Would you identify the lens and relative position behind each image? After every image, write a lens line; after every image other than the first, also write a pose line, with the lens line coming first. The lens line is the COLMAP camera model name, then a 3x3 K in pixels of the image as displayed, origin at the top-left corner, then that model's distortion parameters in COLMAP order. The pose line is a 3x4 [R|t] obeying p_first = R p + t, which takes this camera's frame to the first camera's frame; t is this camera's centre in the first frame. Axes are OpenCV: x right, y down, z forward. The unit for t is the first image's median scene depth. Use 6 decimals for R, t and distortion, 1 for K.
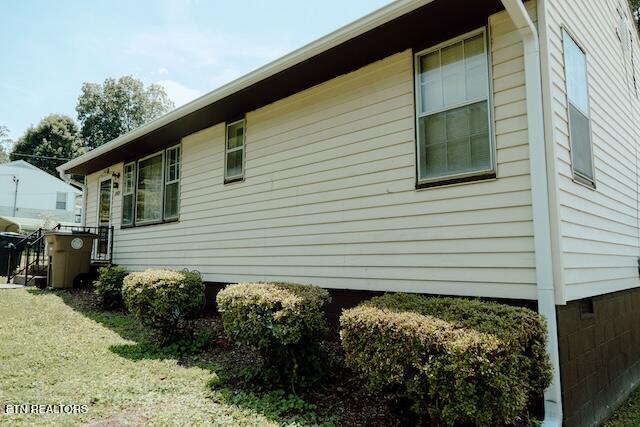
lens RADIAL K [[440.9, 0, 320.0], [0, 440.9, 213.5], [0, 0, 1]] dist [-0.003125, -0.002284]
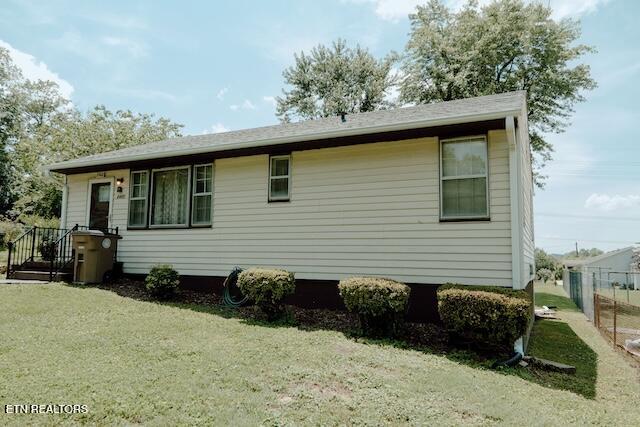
lens RADIAL K [[460.2, 0, 320.0], [0, 460.2, 213.5], [0, 0, 1]] dist [0.006967, 0.000945]
pose [[0.946380, 0.048390, 0.319412, -0.744318], [-0.051285, 0.998684, 0.000652, -0.063941], [-0.318960, -0.016998, 0.947616, -0.499341]]
